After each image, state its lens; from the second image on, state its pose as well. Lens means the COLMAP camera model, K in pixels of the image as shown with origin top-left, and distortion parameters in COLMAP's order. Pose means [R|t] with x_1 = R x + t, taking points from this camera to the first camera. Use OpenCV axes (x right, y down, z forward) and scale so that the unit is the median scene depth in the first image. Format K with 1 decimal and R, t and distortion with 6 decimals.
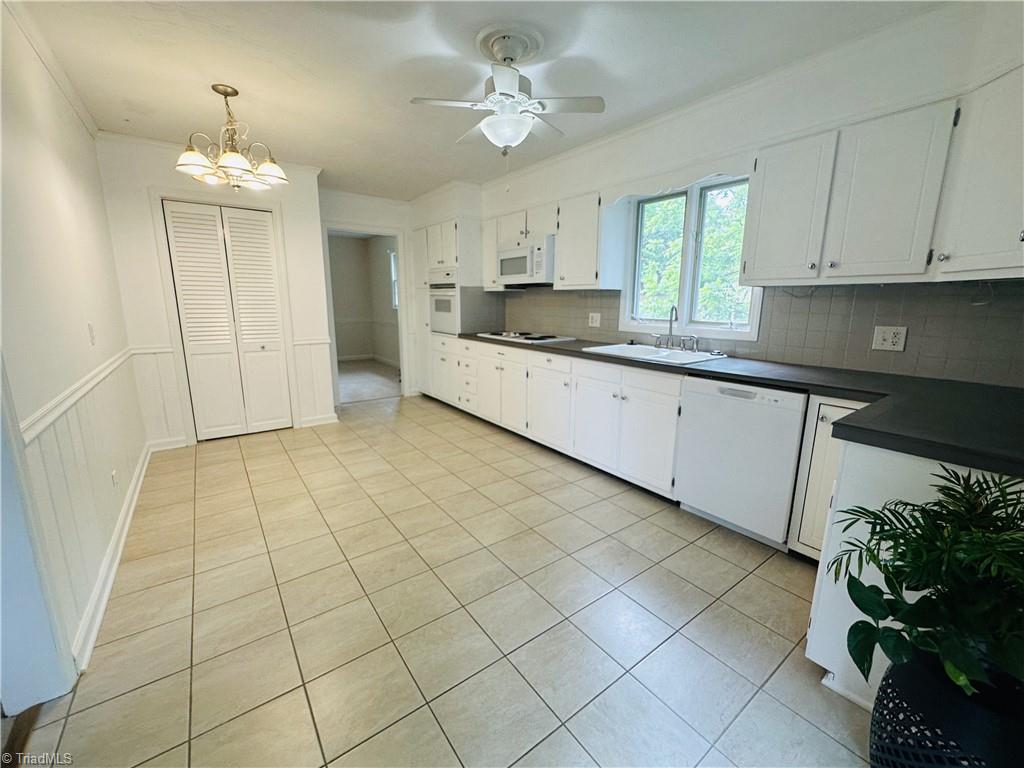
lens RADIAL K [[412.1, 0, 509.3], [0, 412.1, 382.8], [0, 0, 1]] dist [-0.008314, 0.000726]
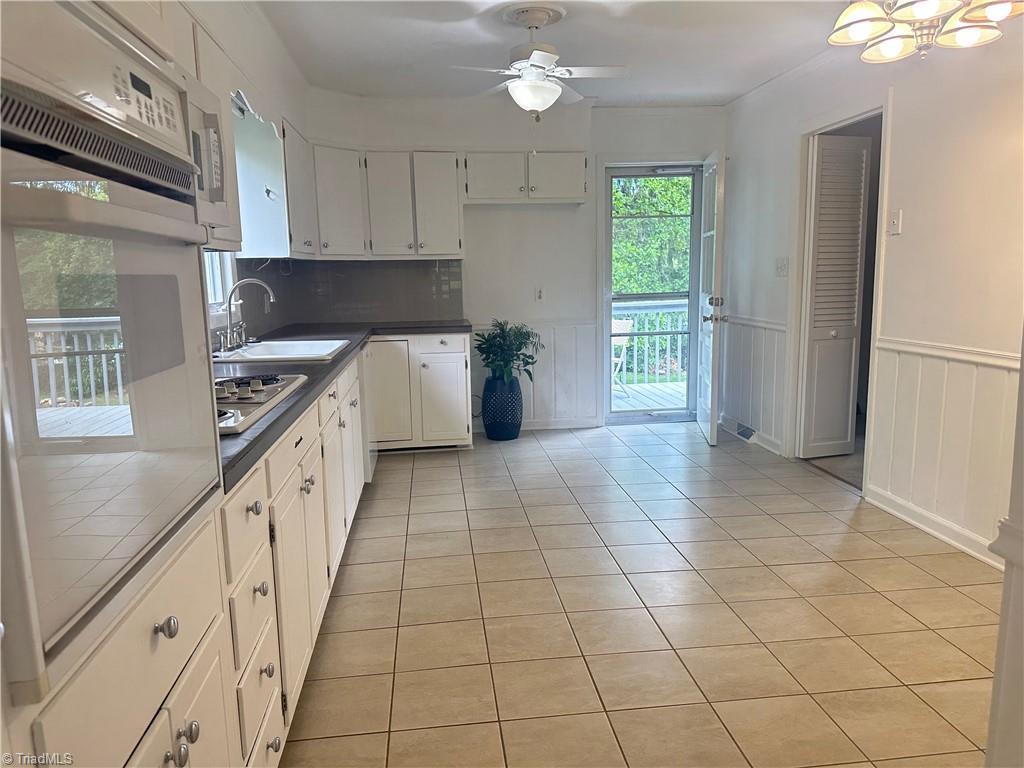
lens RADIAL K [[715.8, 0, 512.1], [0, 715.8, 382.3], [0, 0, 1]] dist [0.007121, 0.002060]
pose [[-0.866387, -0.066186, 0.494968, -0.473239], [0.112673, 0.939711, 0.322876, -0.298436], [-0.486497, 0.335505, -0.806695, 1.470613]]
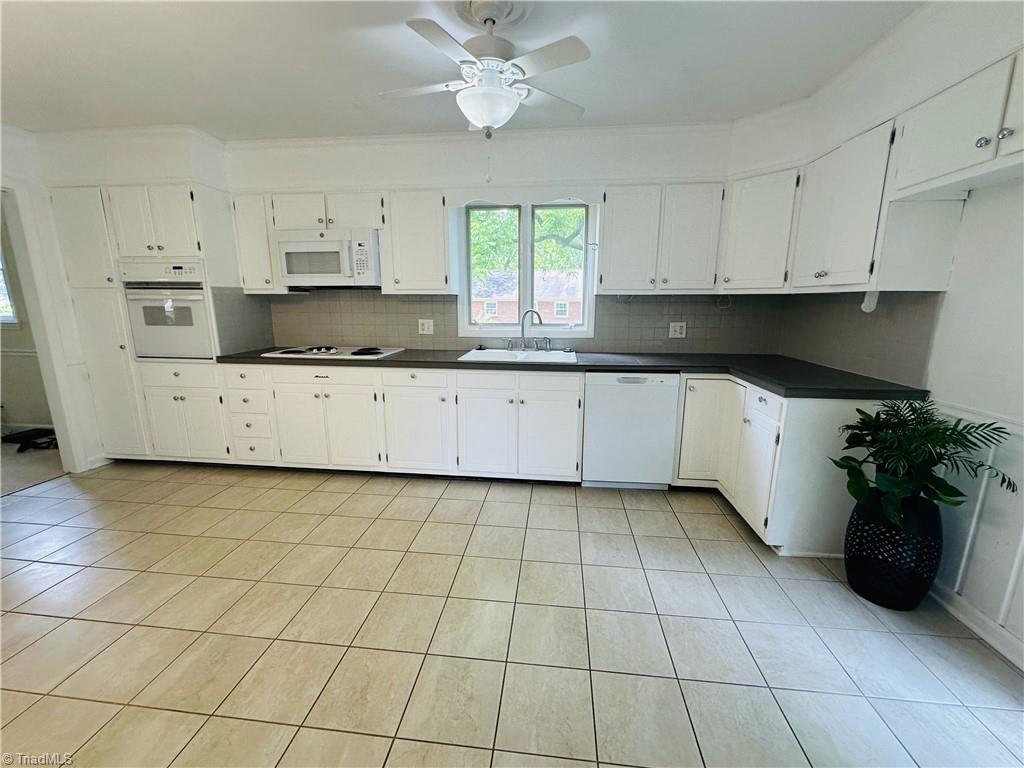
lens RADIAL K [[412.1, 0, 511.8], [0, 412.1, 383.2], [0, 0, 1]] dist [-0.008314, 0.000726]
pose [[0.679435, -0.148296, 0.718593, -0.362548], [0.147530, 0.986972, 0.064191, -0.060770], [-0.718751, 0.062400, 0.692462, 0.235843]]
